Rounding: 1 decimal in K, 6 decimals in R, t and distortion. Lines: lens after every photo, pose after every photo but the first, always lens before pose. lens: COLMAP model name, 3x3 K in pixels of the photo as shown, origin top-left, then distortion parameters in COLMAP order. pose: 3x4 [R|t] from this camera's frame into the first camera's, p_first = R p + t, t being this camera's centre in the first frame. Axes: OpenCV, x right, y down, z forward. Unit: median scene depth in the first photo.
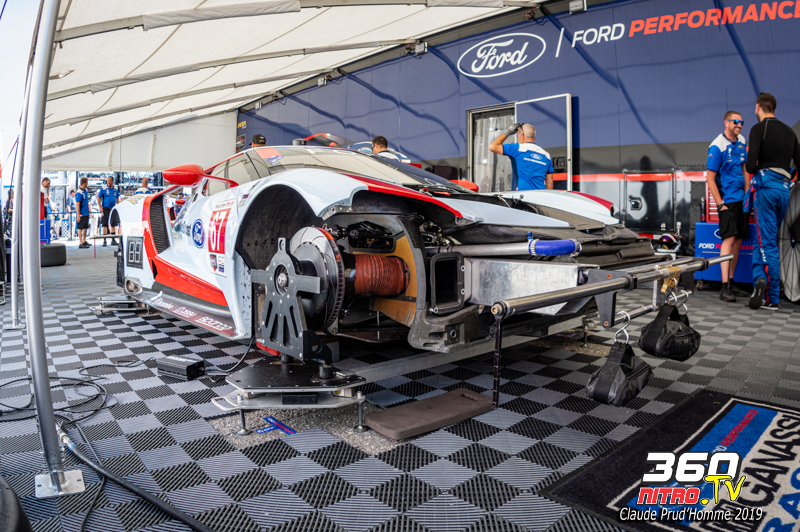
lens RADIAL K [[537.8, 0, 416.7], [0, 537.8, 265.8], [0, 0, 1]] dist [-0.285223, 0.078598]
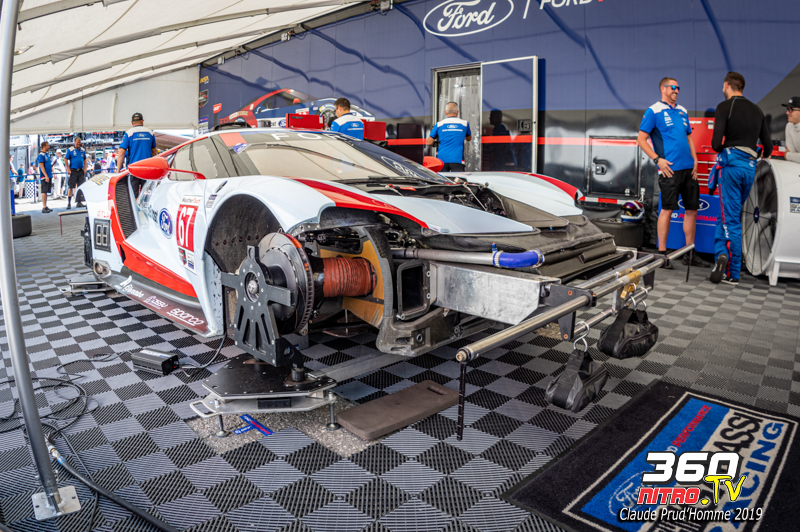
lens RADIAL K [[537.8, 0, 416.7], [0, 537.8, 265.8], [0, 0, 1]] dist [-0.285223, 0.078598]
pose [[0.997791, -0.009262, 0.065781, -0.003794], [0.002336, 0.994513, 0.104586, -0.102876], [-0.066389, -0.104201, 0.992338, -0.017026]]
